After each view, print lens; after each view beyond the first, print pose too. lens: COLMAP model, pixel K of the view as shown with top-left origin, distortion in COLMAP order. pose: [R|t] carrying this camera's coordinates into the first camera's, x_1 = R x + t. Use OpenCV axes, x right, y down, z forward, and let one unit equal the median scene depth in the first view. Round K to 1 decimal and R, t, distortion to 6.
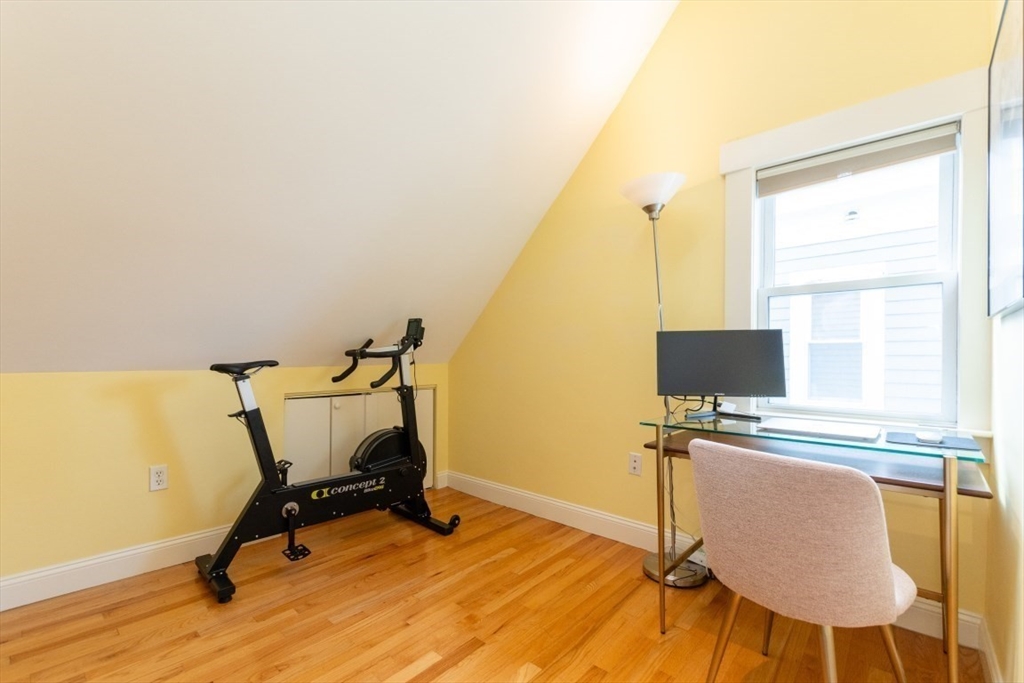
lens RADIAL K [[449.6, 0, 512.0], [0, 449.6, 341.5], [0, 0, 1]] dist [-0.000170, 0.000040]
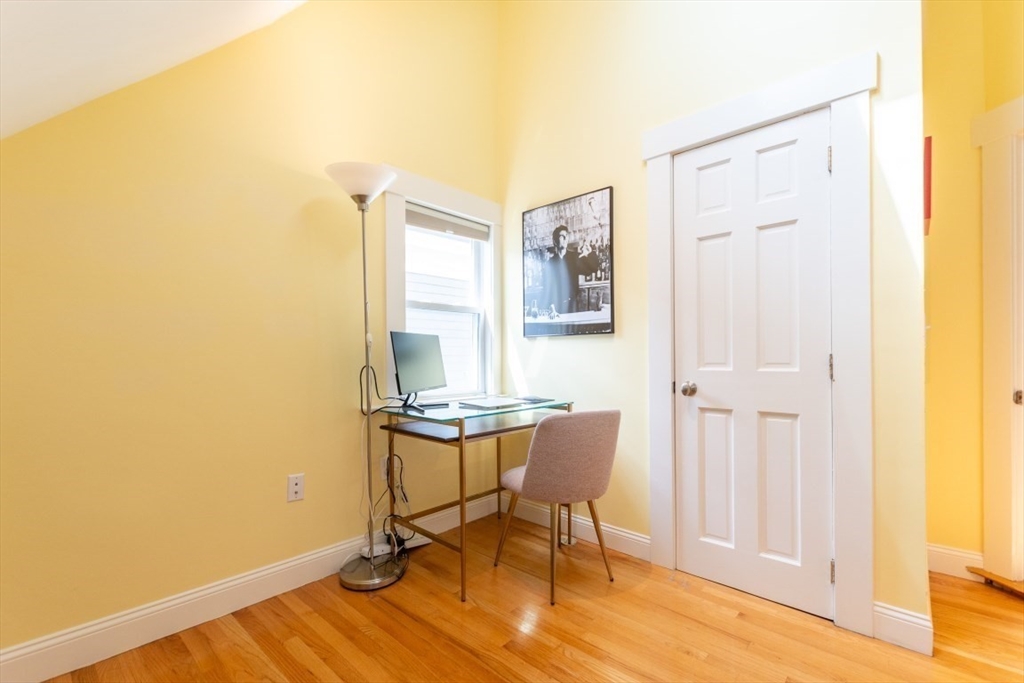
lens RADIAL K [[440.0, 0, 502.9], [0, 440.0, 348.1], [0, 0, 1]] dist [0.000761, -0.000026]
pose [[0.024410, 0.019237, 0.999517, -0.593217], [-0.019457, 0.999635, -0.018764, 0.027327], [-0.999513, -0.018989, 0.024776, 0.679558]]
